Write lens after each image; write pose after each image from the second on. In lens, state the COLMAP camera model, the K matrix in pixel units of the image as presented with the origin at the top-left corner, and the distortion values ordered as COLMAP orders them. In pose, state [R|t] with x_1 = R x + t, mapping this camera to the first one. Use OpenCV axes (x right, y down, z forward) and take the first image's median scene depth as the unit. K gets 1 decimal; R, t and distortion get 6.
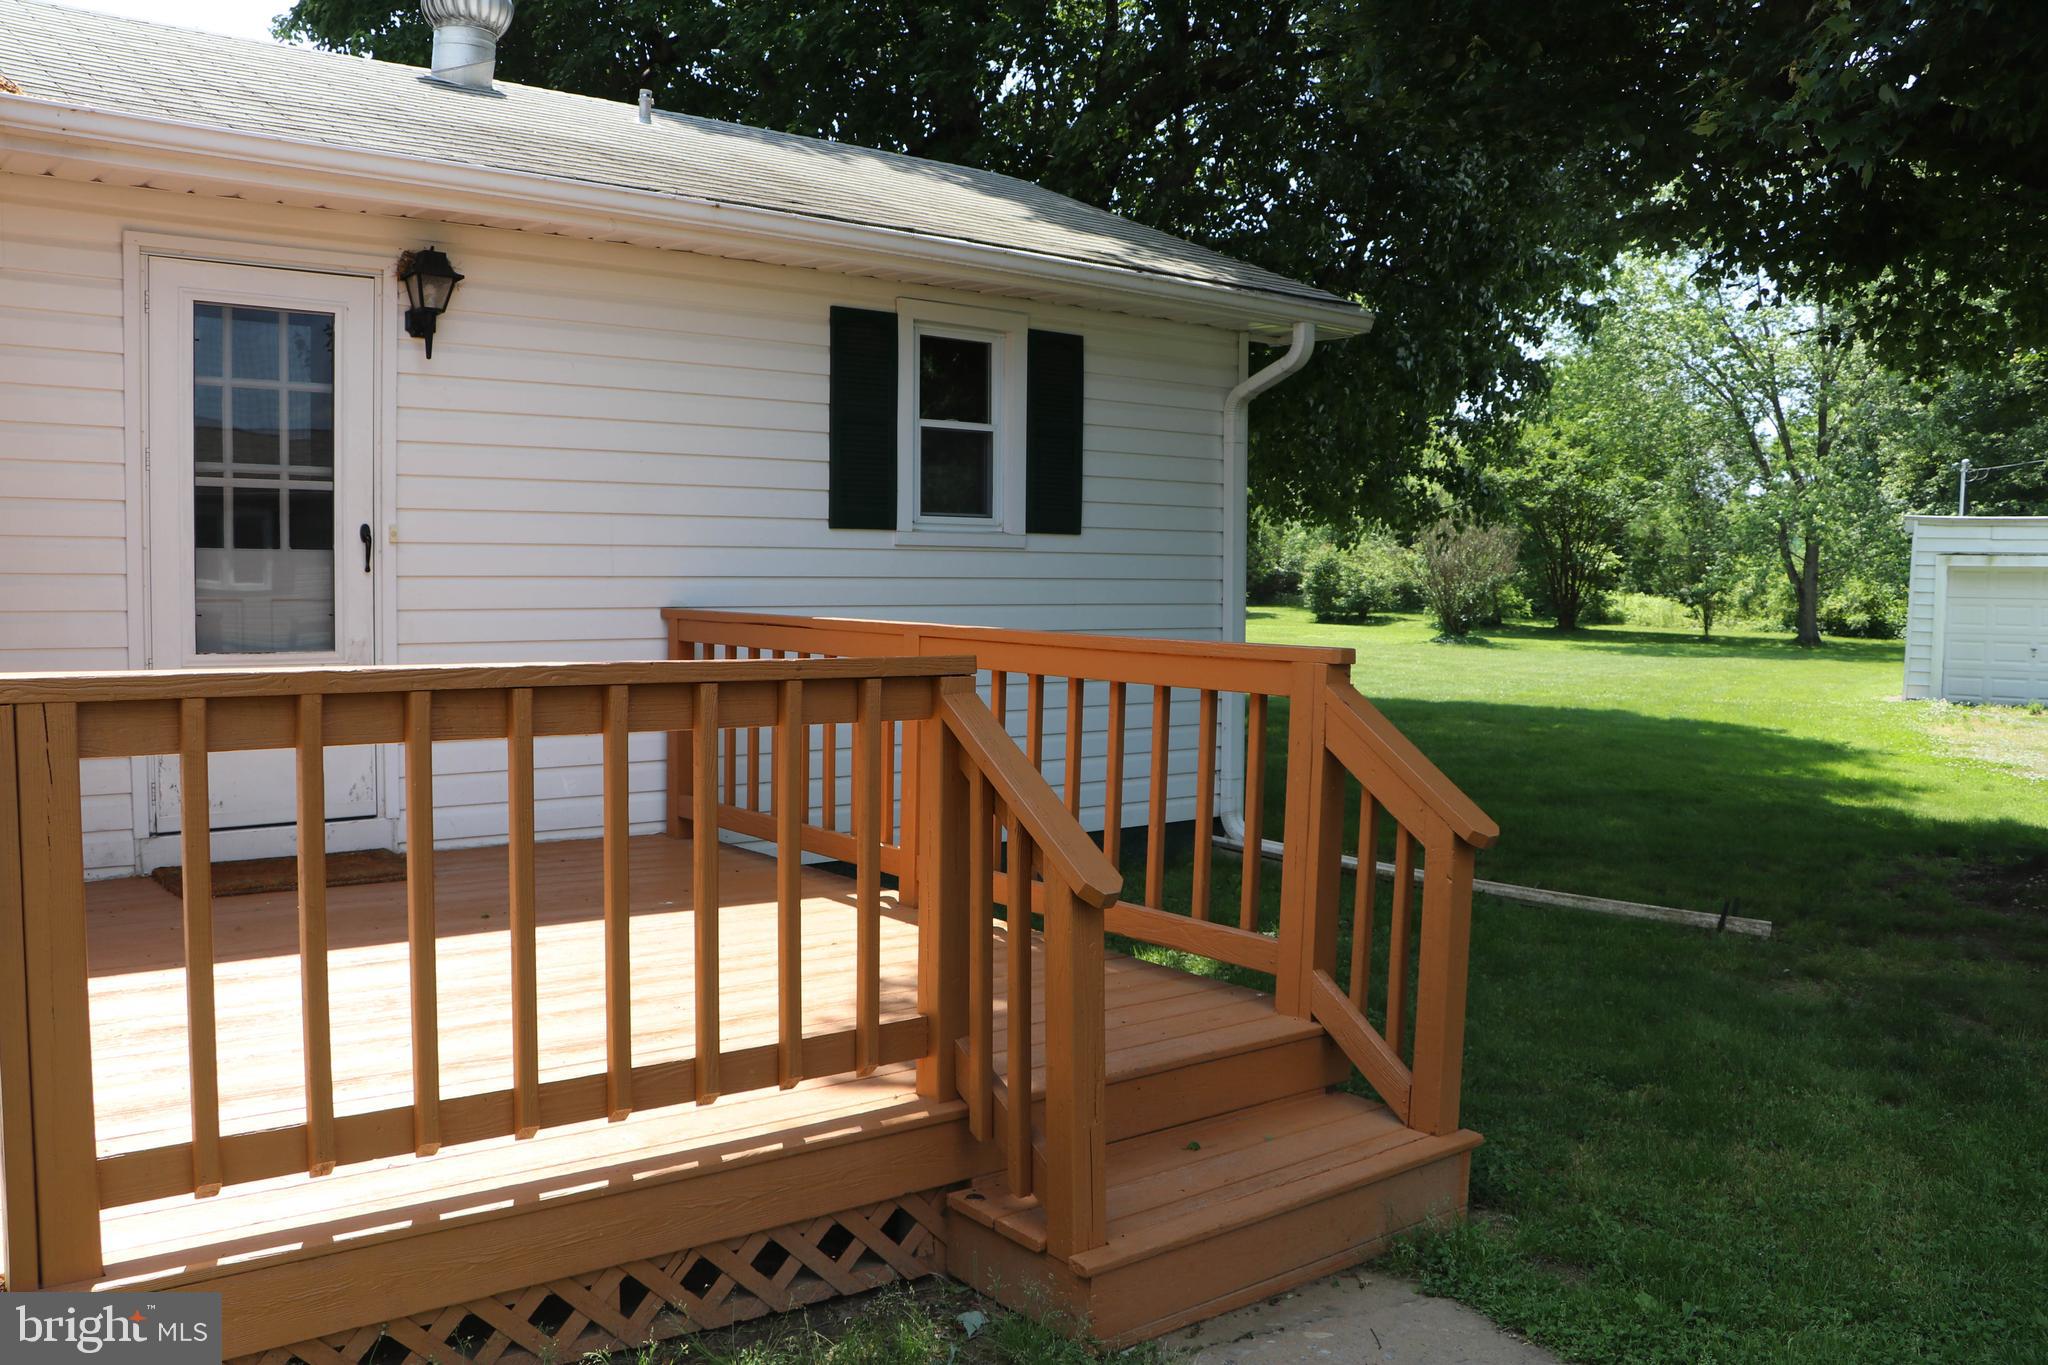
lens RADIAL K [[1680.3, 0, 1018.6], [0, 1680.3, 677.4], [0, 0, 1]] dist [-0.186372, 0.163144]
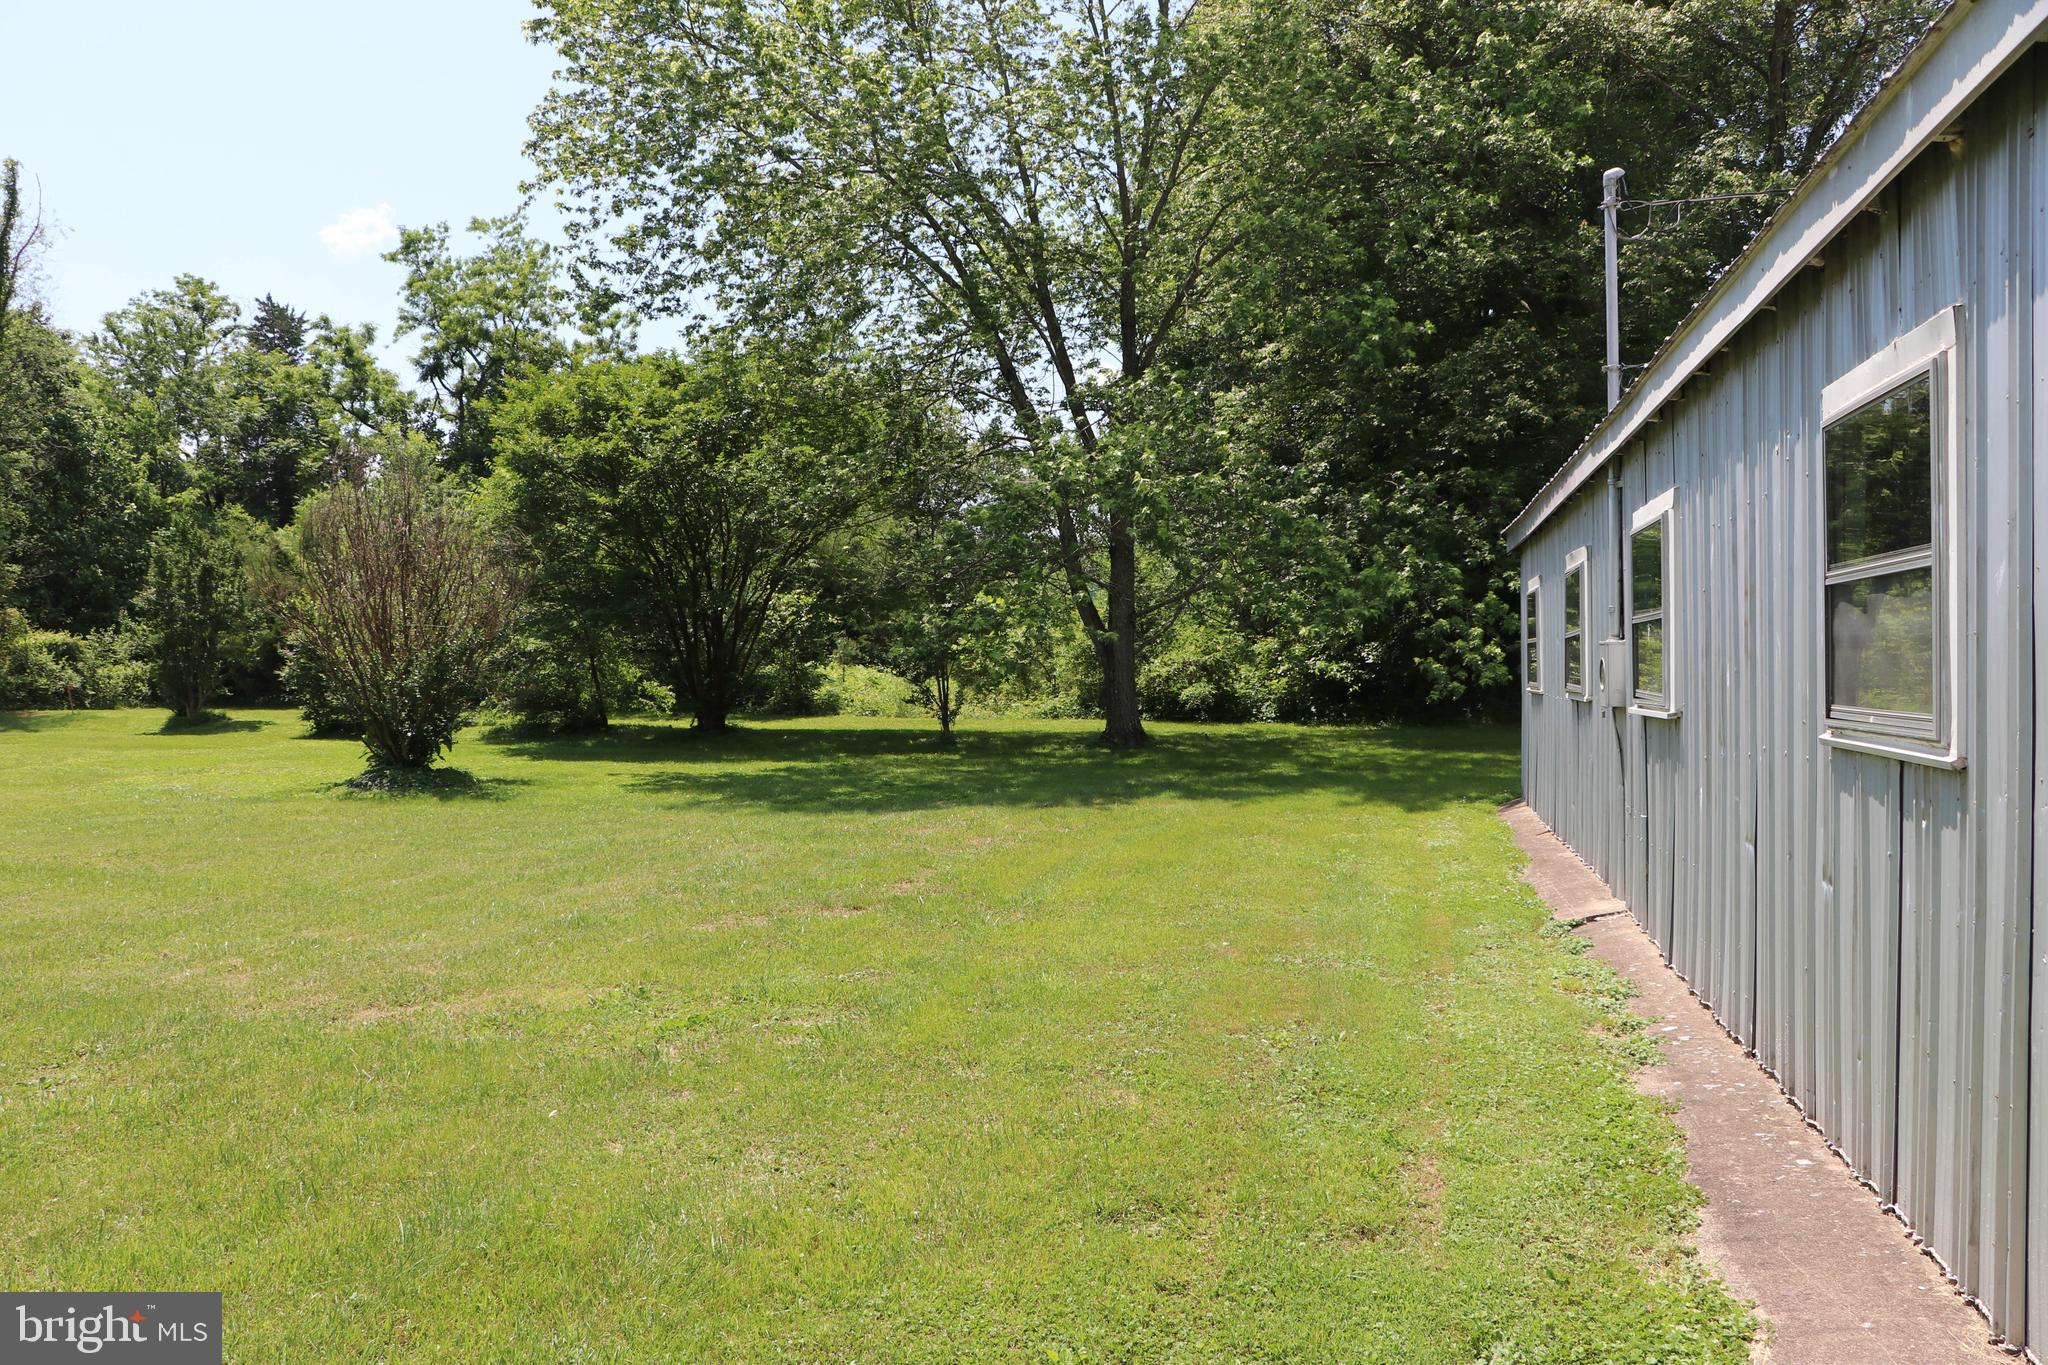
lens RADIAL K [[1680.3, 0, 1004.1], [0, 1680.3, 704.5], [0, 0, 1]] dist [-0.186372, 0.163144]
pose [[0.923958, -0.040171, 0.380378, 0.210831], [0.053227, 0.998297, -0.023863, -0.020017], [-0.378772, 0.042295, 0.924523, 0.441391]]
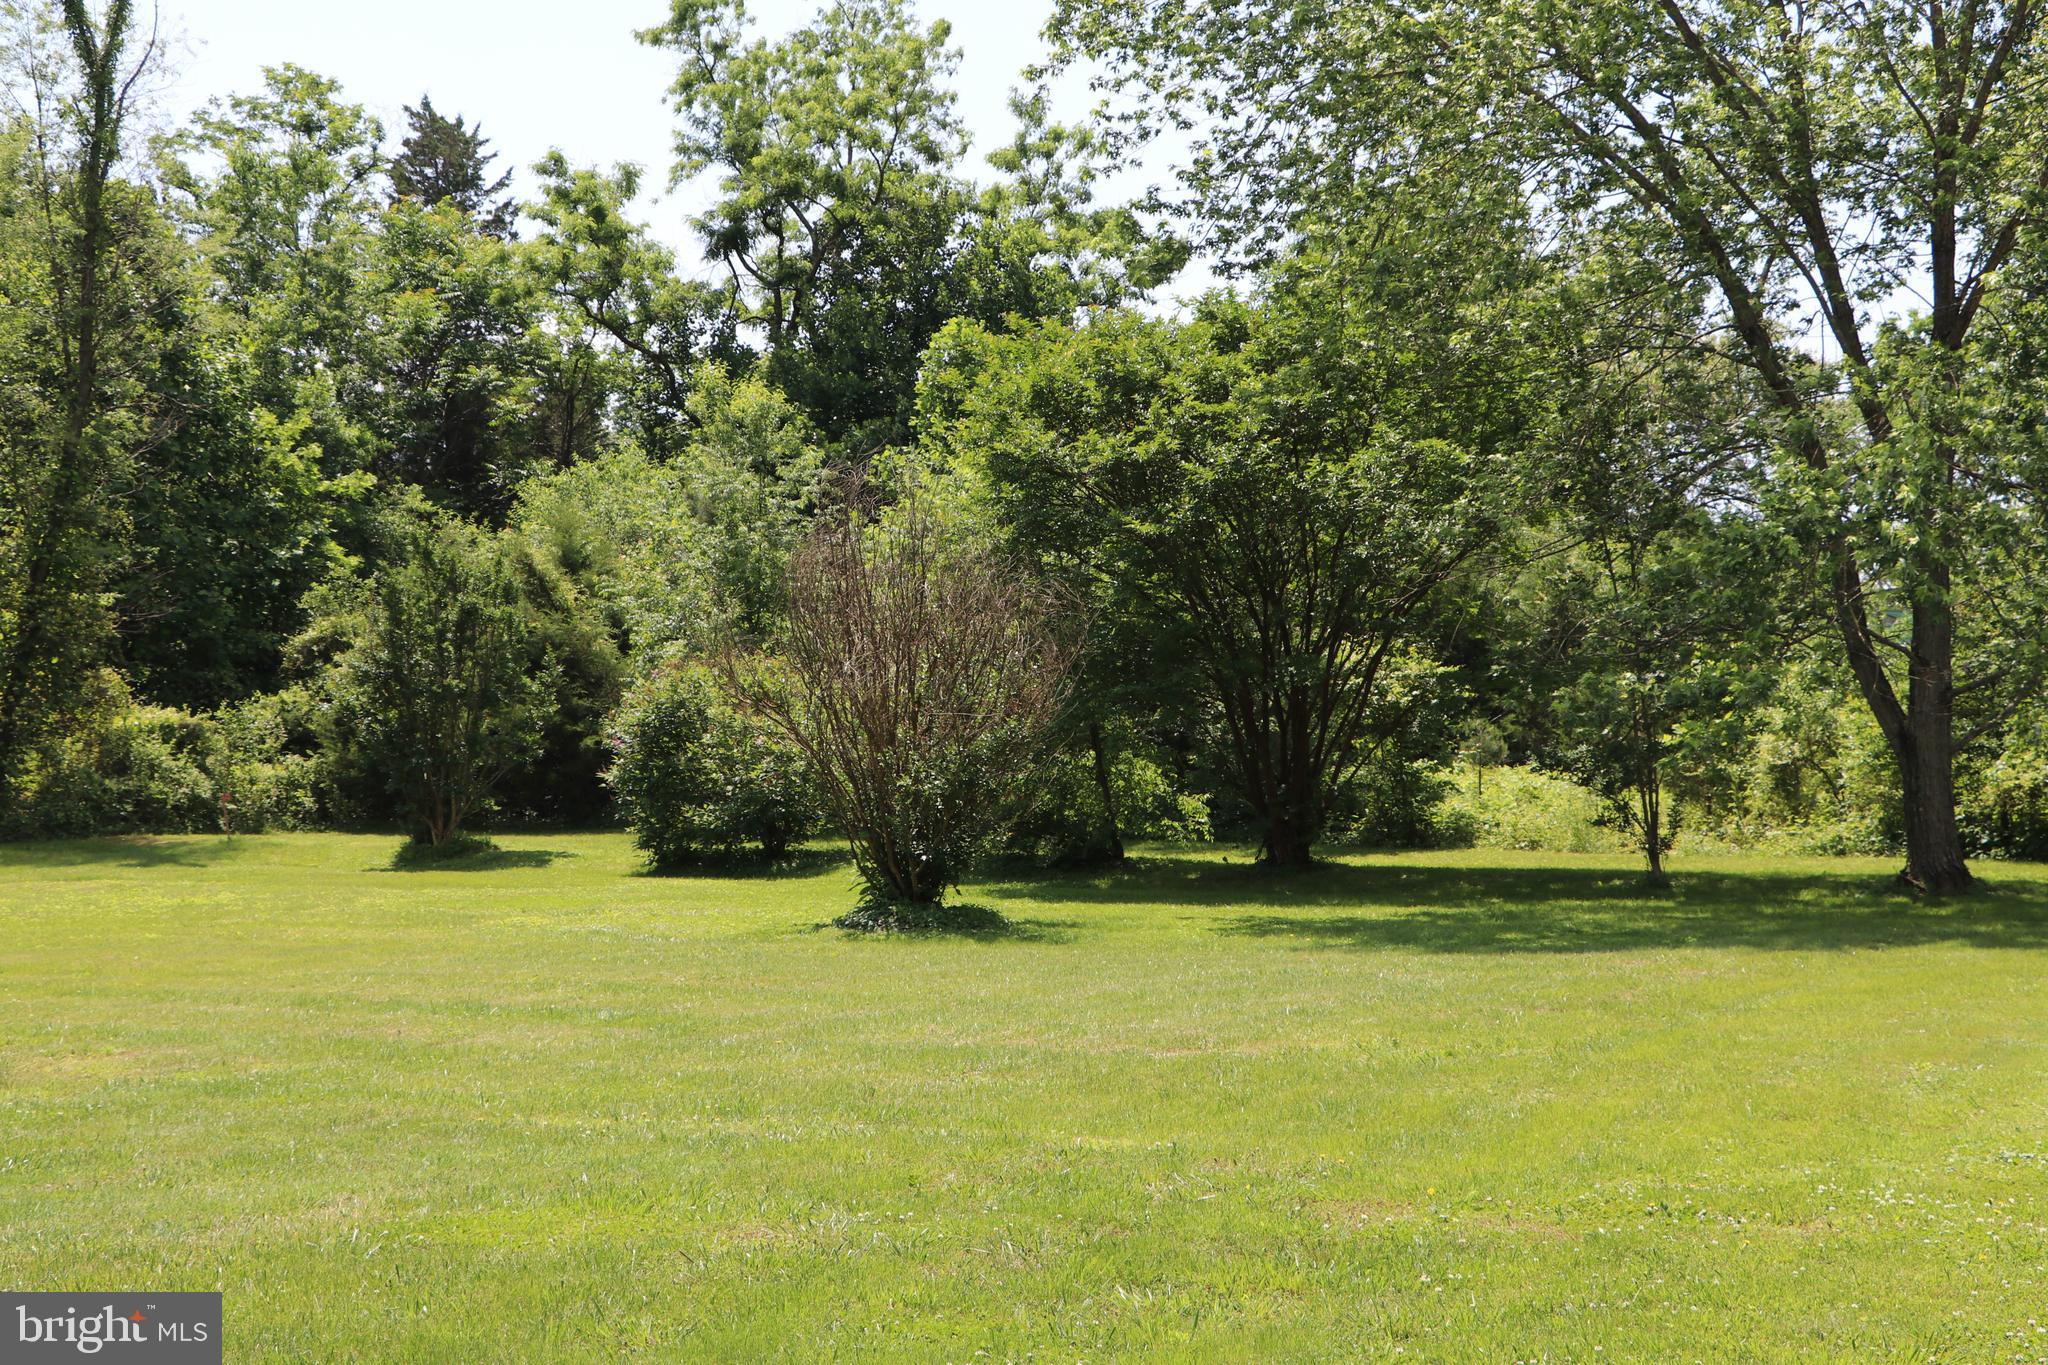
lens RADIAL K [[3513.2, 0, 1067.2], [0, 3513.2, 683.2], [0, 0, 1]] dist [0.233923, 0.000000]
pose [[0.981245, -0.024551, 0.191193, 0.136818], [0.040372, 0.996033, -0.079295, -0.010369], [-0.188487, 0.085527, 0.978344, 0.241516]]
